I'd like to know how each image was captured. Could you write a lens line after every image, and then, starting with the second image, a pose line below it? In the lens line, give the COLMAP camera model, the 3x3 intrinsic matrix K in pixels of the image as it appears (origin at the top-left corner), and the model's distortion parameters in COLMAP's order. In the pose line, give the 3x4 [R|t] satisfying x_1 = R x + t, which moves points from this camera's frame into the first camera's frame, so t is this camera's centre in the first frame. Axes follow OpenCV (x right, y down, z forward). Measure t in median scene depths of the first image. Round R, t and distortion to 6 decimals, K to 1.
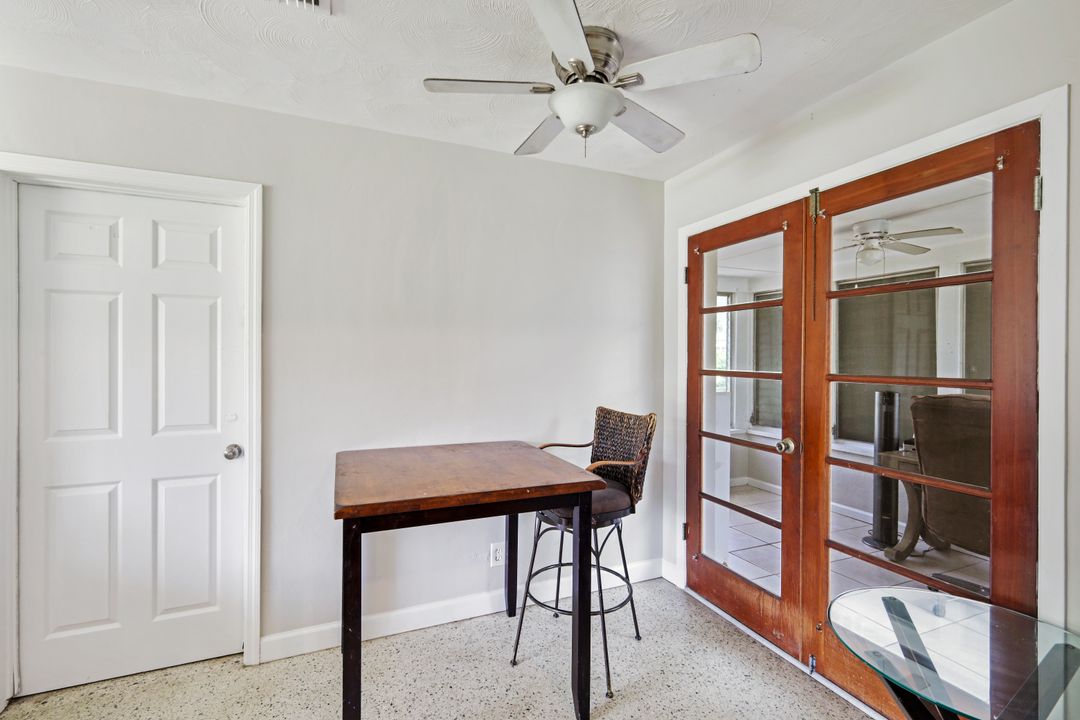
lens RADIAL K [[488.2, 0, 540.0], [0, 488.2, 360.0], [0, 0, 1]] dist [0.002196, 0.000268]
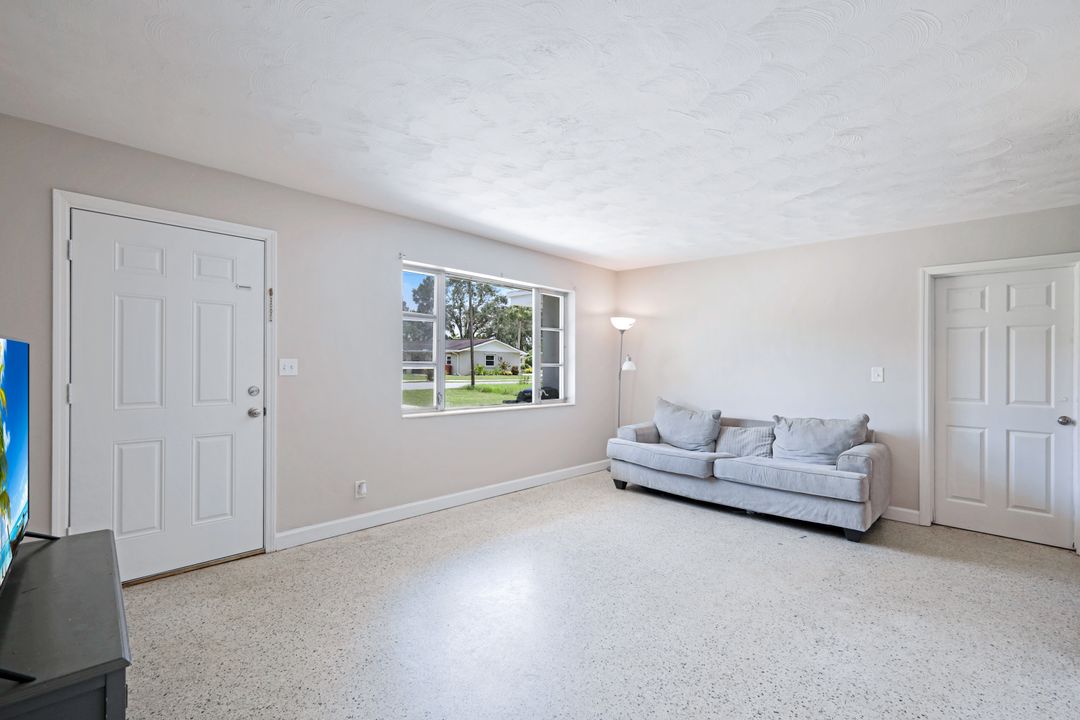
lens RADIAL K [[478.5, 0, 538.7], [0, 478.5, 357.1], [0, 0, 1]] dist [0.002869, 0.000034]
pose [[0.401447, -0.009665, -0.915831, 0.125713], [-0.016453, 0.999707, -0.017763, 0.038335], [0.915735, 0.022199, 0.401170, -1.261069]]
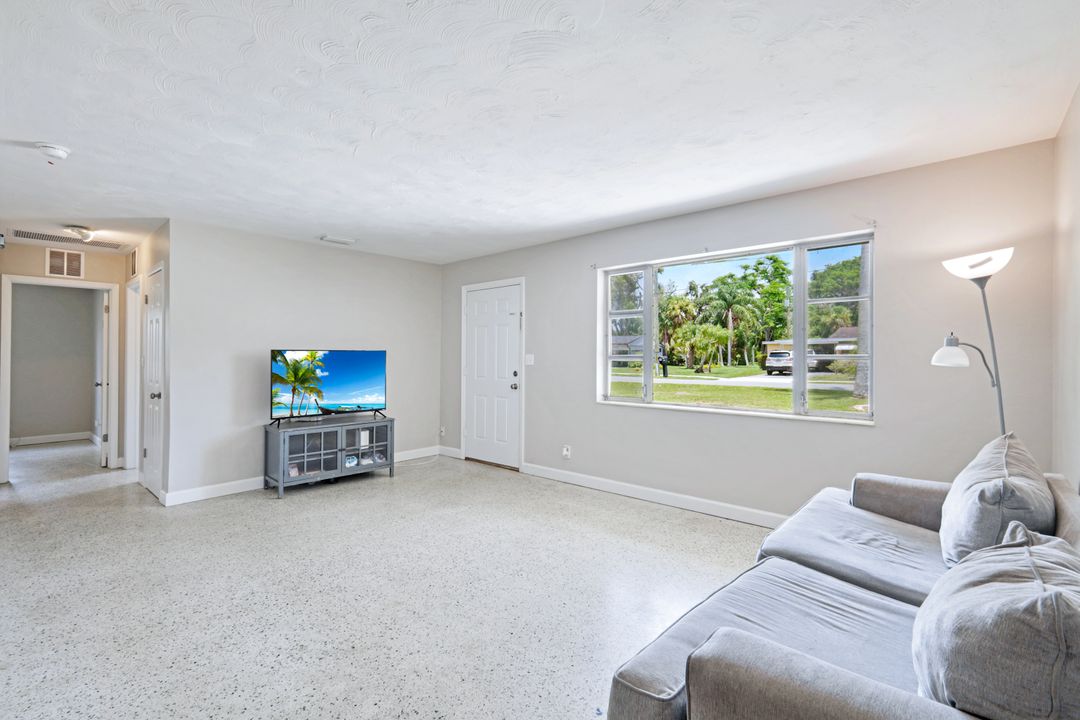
lens RADIAL K [[481.0, 0, 552.7], [0, 481.0, 354.6], [0, 0, 1]] dist [0.002425, 0.000369]
pose [[-0.891610, -0.002371, -0.452797, -0.600471], [-0.002701, 0.999996, 0.000082, 0.027561], [0.452795, 0.001296, -0.891614, 0.838462]]
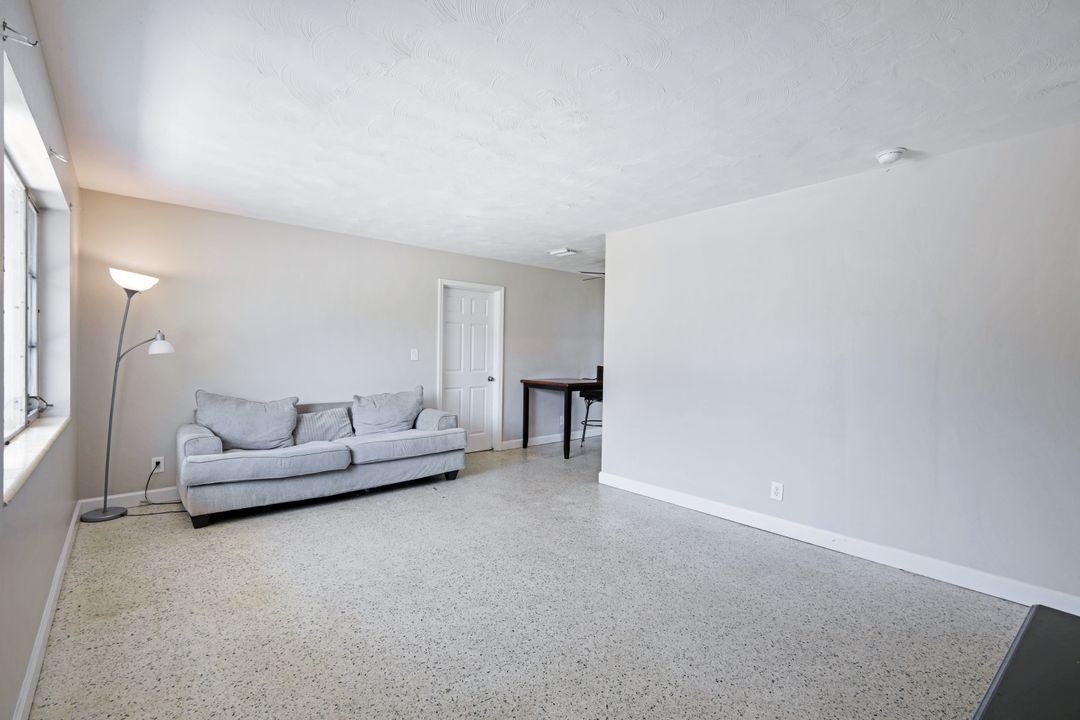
lens RADIAL K [[478.5, 0, 538.7], [0, 478.5, 357.1], [0, 0, 1]] dist [0.002869, 0.000034]
pose [[0.950684, 0.008685, 0.310039, -1.278641], [-0.011898, 0.999893, 0.008472, 0.035709], [-0.309933, -0.011743, 0.950686, -1.816338]]
